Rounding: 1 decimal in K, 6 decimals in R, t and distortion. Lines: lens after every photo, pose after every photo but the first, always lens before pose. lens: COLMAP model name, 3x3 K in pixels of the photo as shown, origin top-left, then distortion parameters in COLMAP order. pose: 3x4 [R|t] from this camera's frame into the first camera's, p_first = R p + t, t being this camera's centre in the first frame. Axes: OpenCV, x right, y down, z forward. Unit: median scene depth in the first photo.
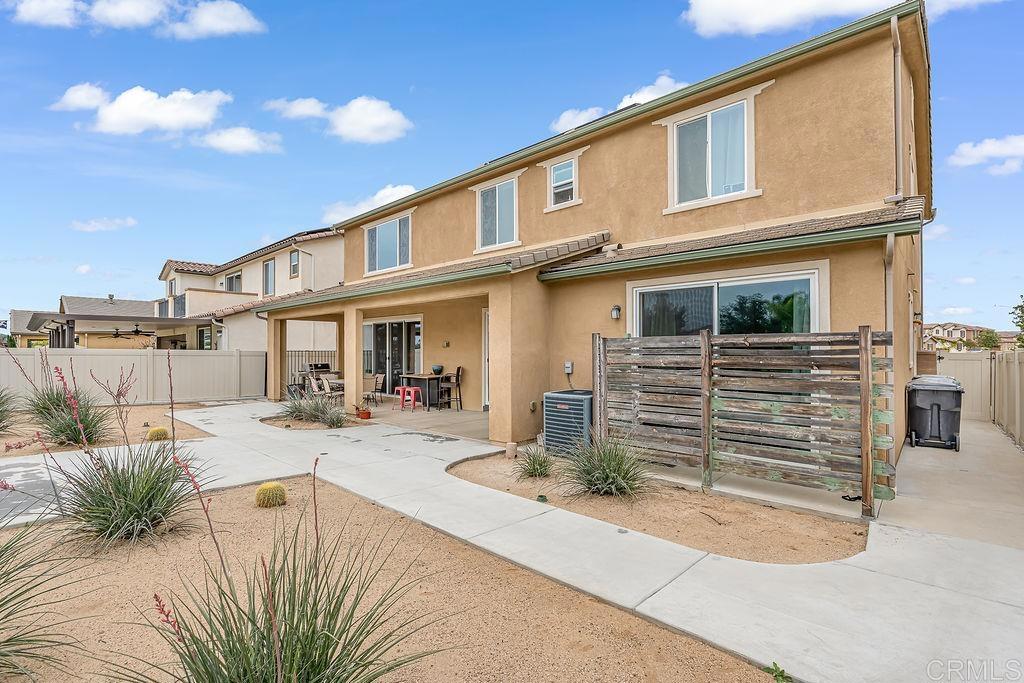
lens RADIAL K [[468.7, 0, 512.0], [0, 468.7, 341.5], [0, 0, 1]] dist [-0.002795, -0.000162]
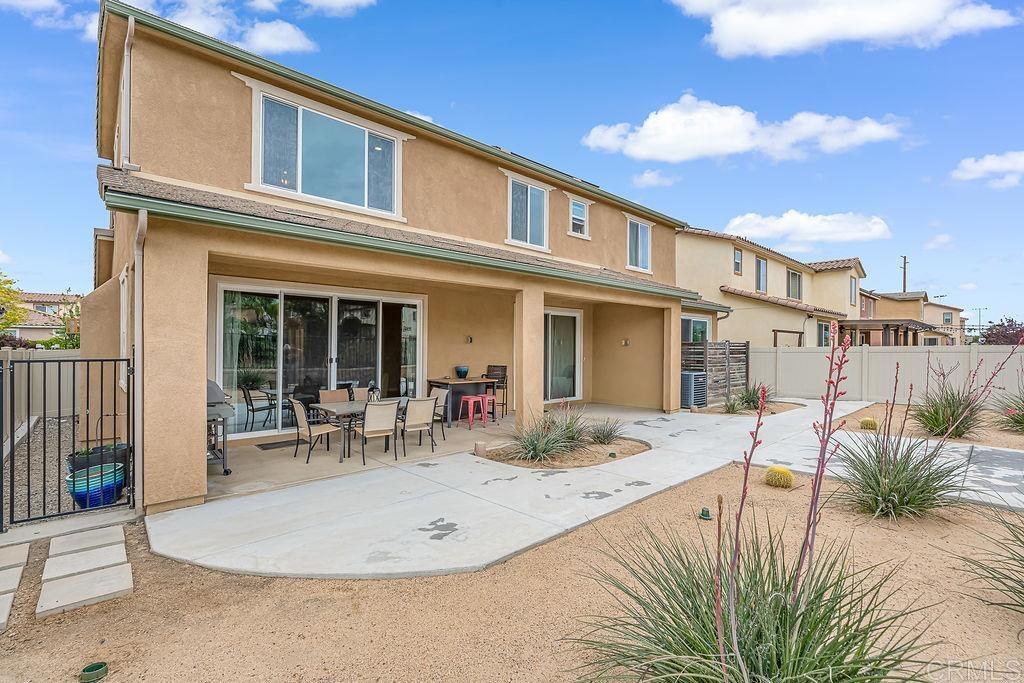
lens RADIAL K [[455.2, 0, 512.0], [0, 455.2, 341.5], [0, 0, 1]] dist [-0.000298, 0.000341]
pose [[0.076539, 0.012180, 0.996992, -1.189097], [-0.024665, 0.999643, -0.010319, 0.020525], [-0.996761, -0.023801, 0.076812, 1.112542]]
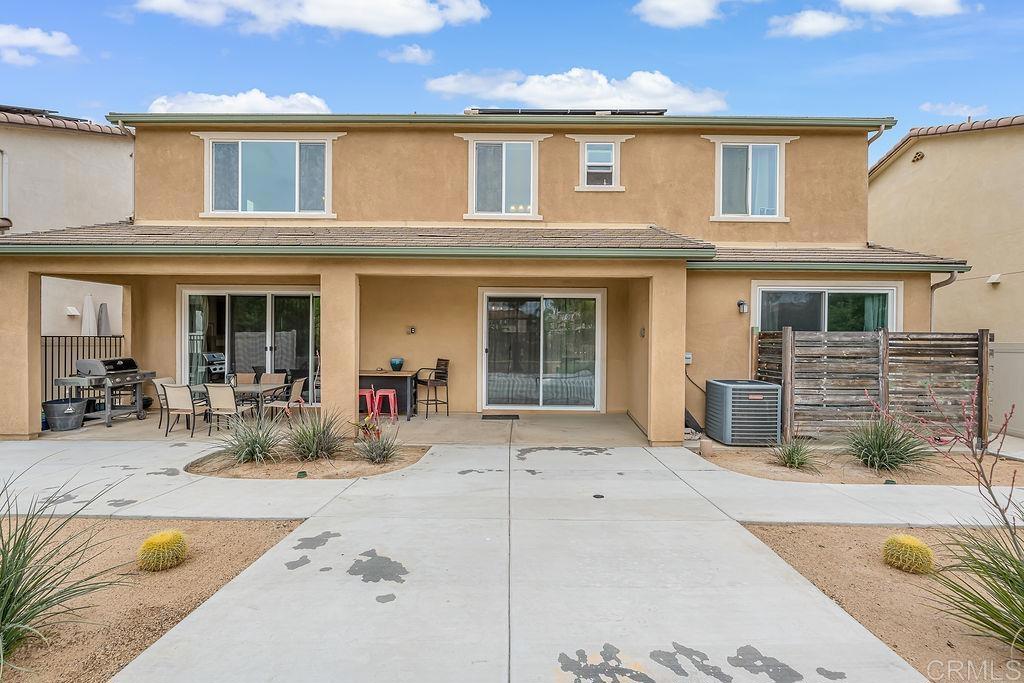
lens RADIAL K [[463.7, 0, 512.7], [0, 463.7, 335.9], [0, 0, 1]] dist [-0.004775, -0.000121]
pose [[0.732808, 0.006885, 0.680400, -0.682331], [-0.022573, 0.999644, 0.014196, 0.001410], [-0.680061, -0.025762, 0.732703, 0.432999]]
